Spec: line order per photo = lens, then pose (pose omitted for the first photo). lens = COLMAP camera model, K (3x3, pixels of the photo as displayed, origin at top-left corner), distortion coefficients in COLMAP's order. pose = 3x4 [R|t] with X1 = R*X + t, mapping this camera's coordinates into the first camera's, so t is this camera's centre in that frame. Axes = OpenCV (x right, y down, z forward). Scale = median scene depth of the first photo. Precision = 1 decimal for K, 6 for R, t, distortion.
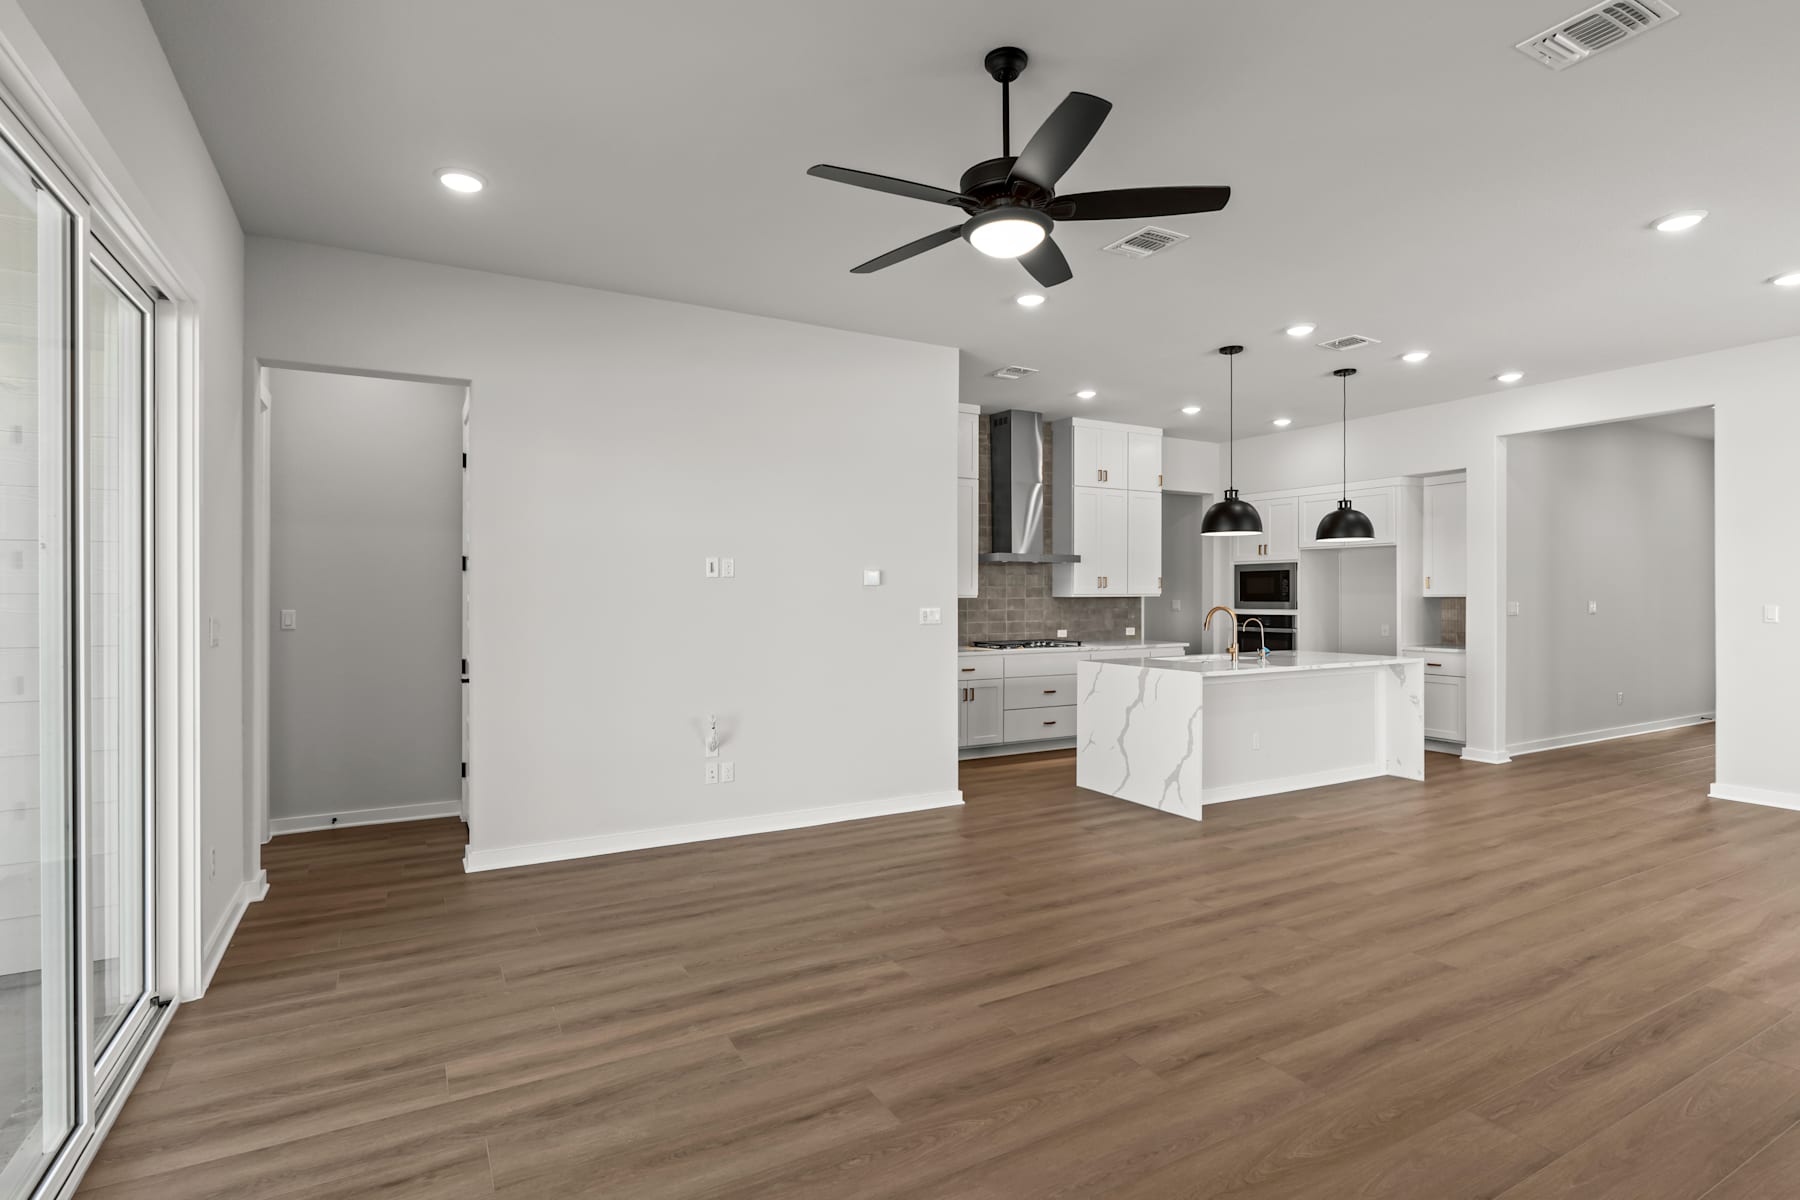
lens RADIAL K [[876.5, 0, 902.8], [0, 876.5, 596.5], [0, 0, 1]] dist [-0.001434, 0.000018]
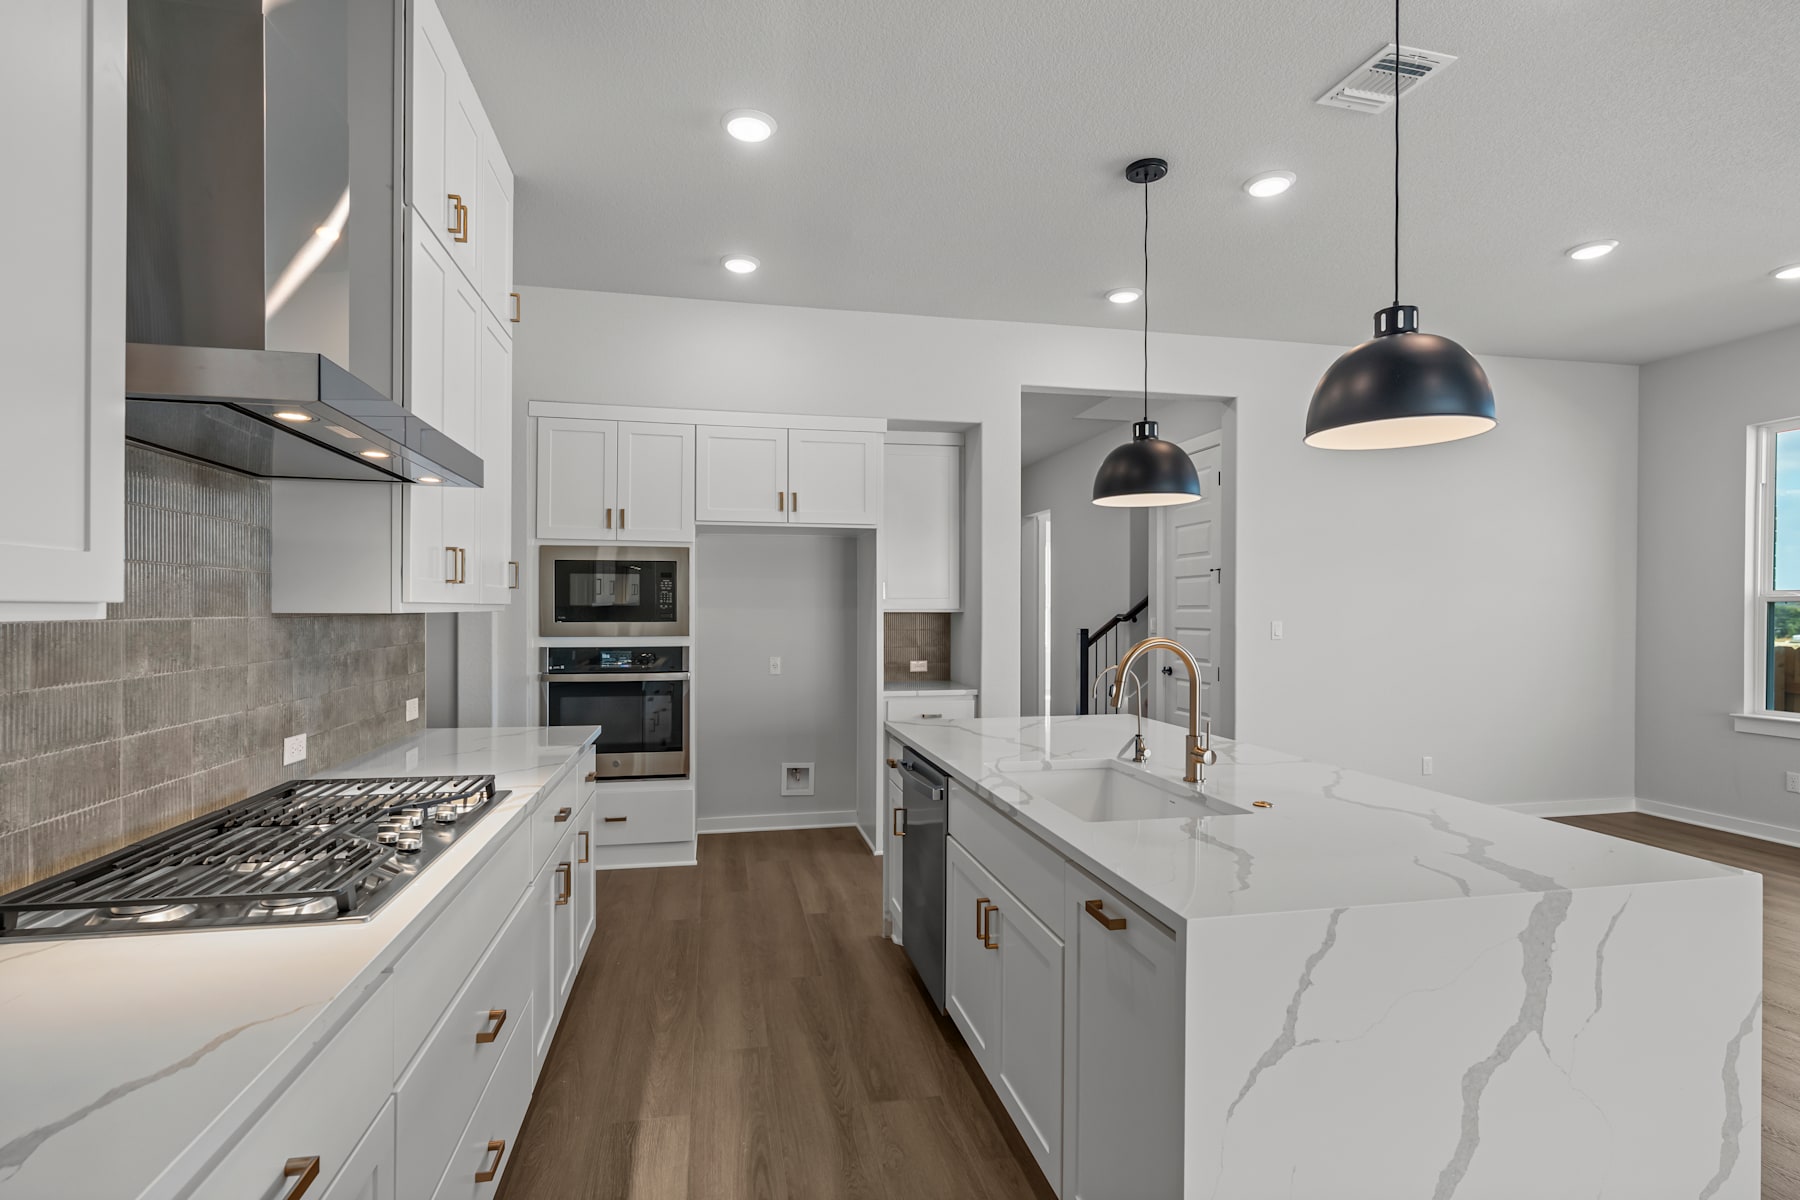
lens RADIAL K [[859.1, 0, 885.4], [0, 859.1, 614.6], [0, 0, 1]] dist [-0.003063, -0.000655]
pose [[0.310270, -0.003254, 0.950643, -0.016687], [0.001057, 0.999995, 0.003078, 0.000370], [-0.950648, 0.000050, 0.310272, 1.068891]]
